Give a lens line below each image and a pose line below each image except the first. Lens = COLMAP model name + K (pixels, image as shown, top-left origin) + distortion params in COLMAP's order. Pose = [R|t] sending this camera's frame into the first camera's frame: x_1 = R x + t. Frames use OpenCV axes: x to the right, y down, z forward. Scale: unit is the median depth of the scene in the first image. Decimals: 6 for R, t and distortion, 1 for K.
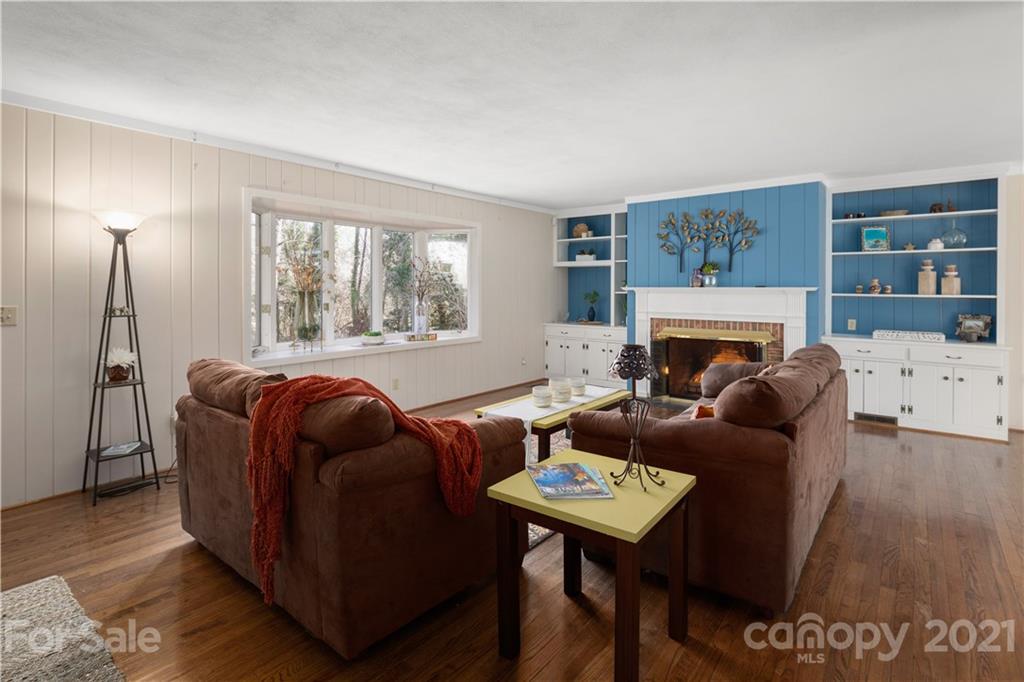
lens RADIAL K [[500.9, 0, 533.0], [0, 500.9, 338.4], [0, 0, 1]] dist [0.000259, 0.000022]
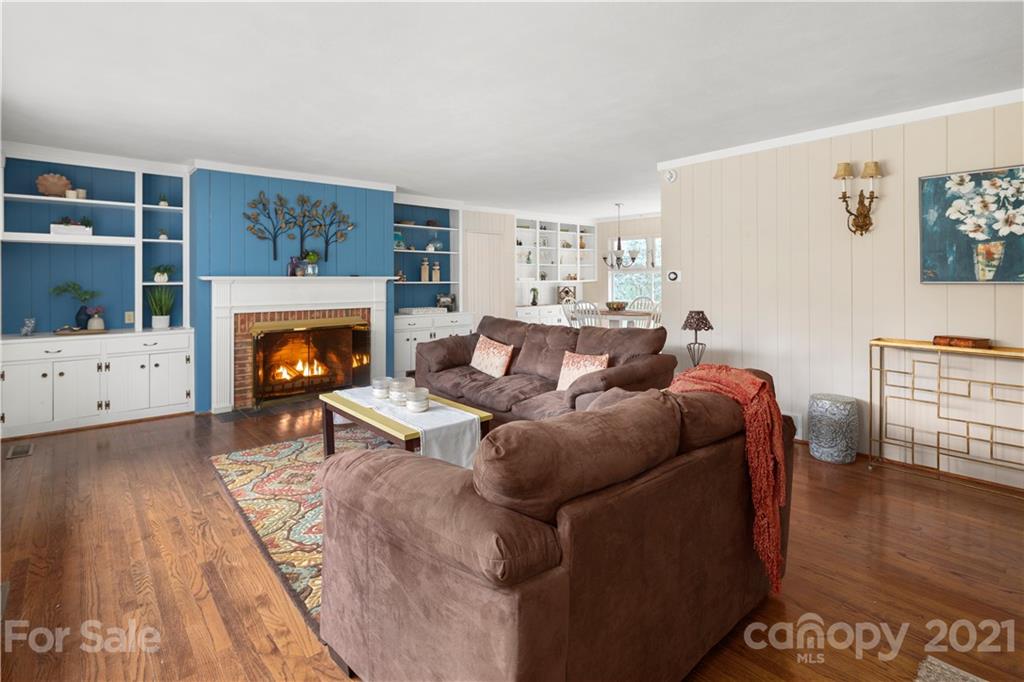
lens RADIAL K [[500.9, 0, 533.0], [0, 500.9, 338.4], [0, 0, 1]] dist [0.000259, 0.000022]
pose [[0.166162, -0.120052, 0.978763, -0.541003], [0.100765, 0.989433, 0.104254, -0.039601], [-0.980937, 0.081302, 0.176503, 0.398815]]
